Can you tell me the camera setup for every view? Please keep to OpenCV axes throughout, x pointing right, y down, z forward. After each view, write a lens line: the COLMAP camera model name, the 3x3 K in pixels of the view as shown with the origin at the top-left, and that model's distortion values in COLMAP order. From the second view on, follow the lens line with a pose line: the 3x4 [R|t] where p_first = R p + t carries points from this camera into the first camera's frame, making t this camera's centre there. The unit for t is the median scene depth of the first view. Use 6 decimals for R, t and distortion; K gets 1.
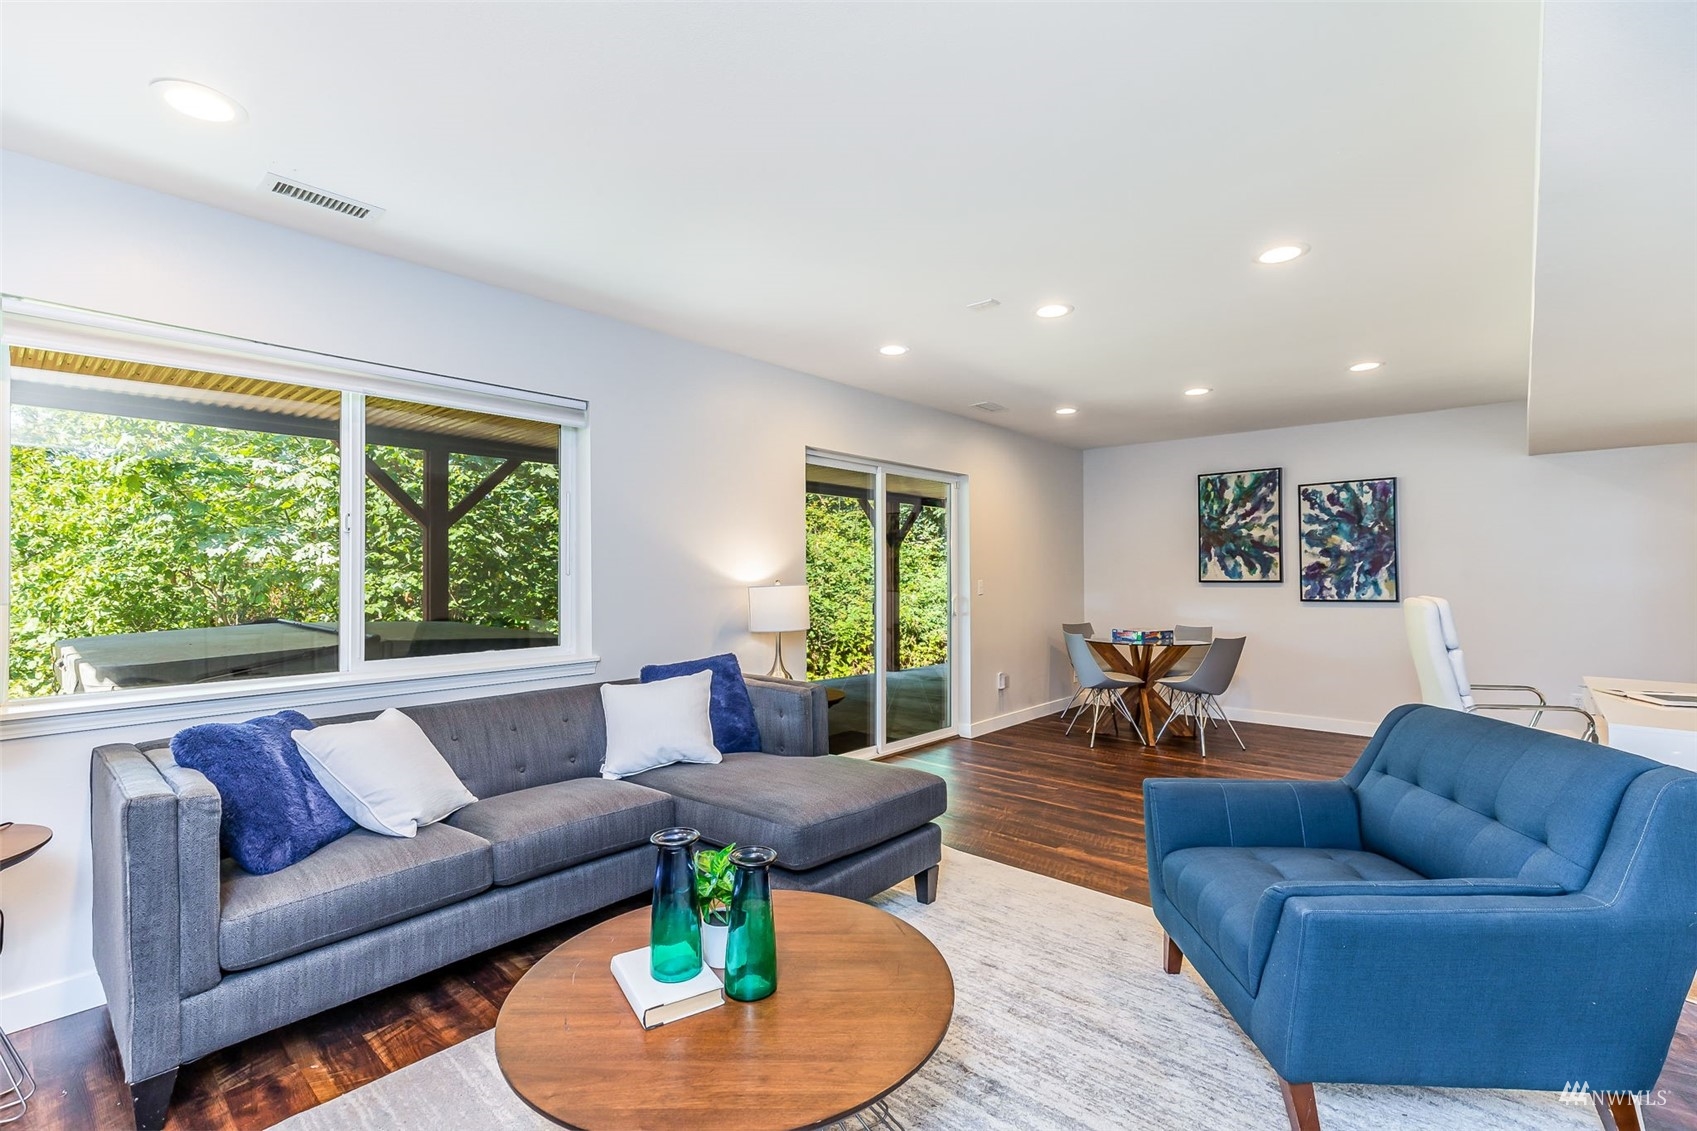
lens RADIAL K [[768.8, 0, 847.3], [0, 768.8, 571.7], [0, 0, 1]] dist [0.012338, -0.000200]
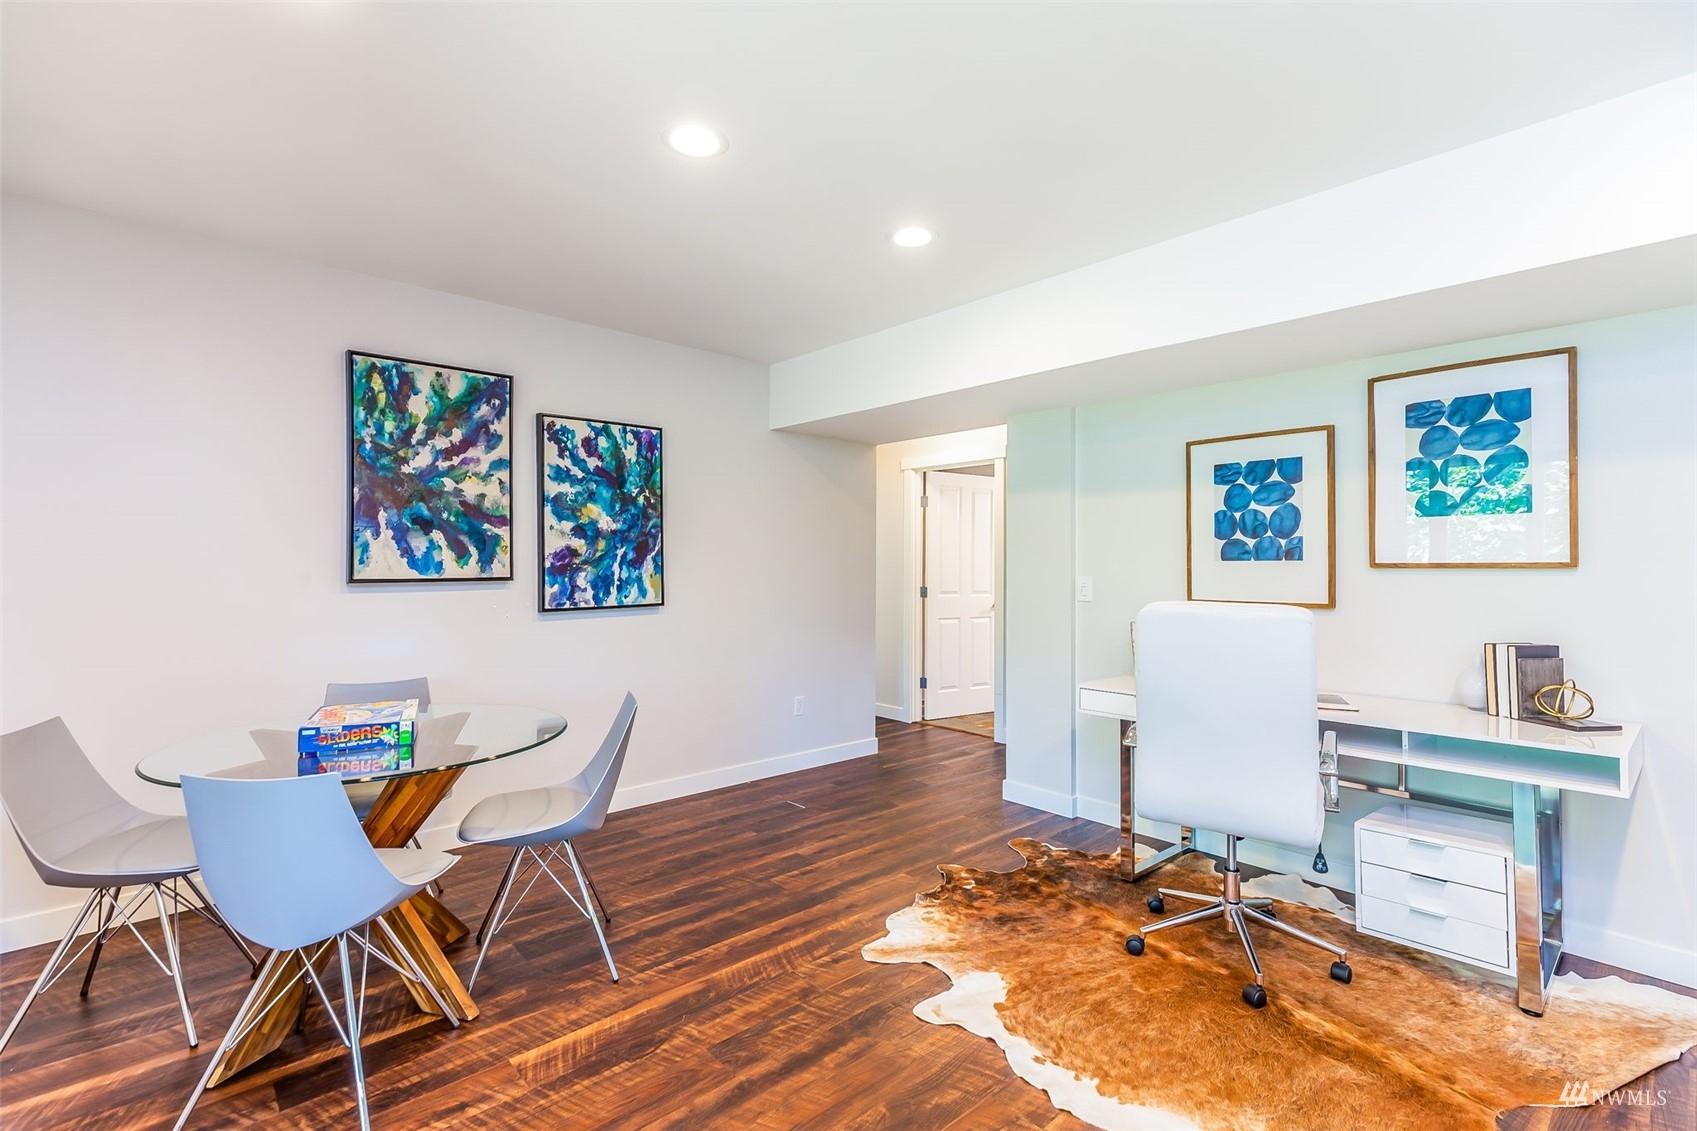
lens RADIAL K [[768.8, 0, 847.1], [0, 768.8, 566.2], [0, 0, 1]] dist [0.012338, -0.000200]
pose [[0.111345, 0.008094, 0.993749, 0.032638], [0.001440, 0.999964, -0.008306, 0.008610], [-0.993781, 0.002356, 0.111329, 0.710584]]
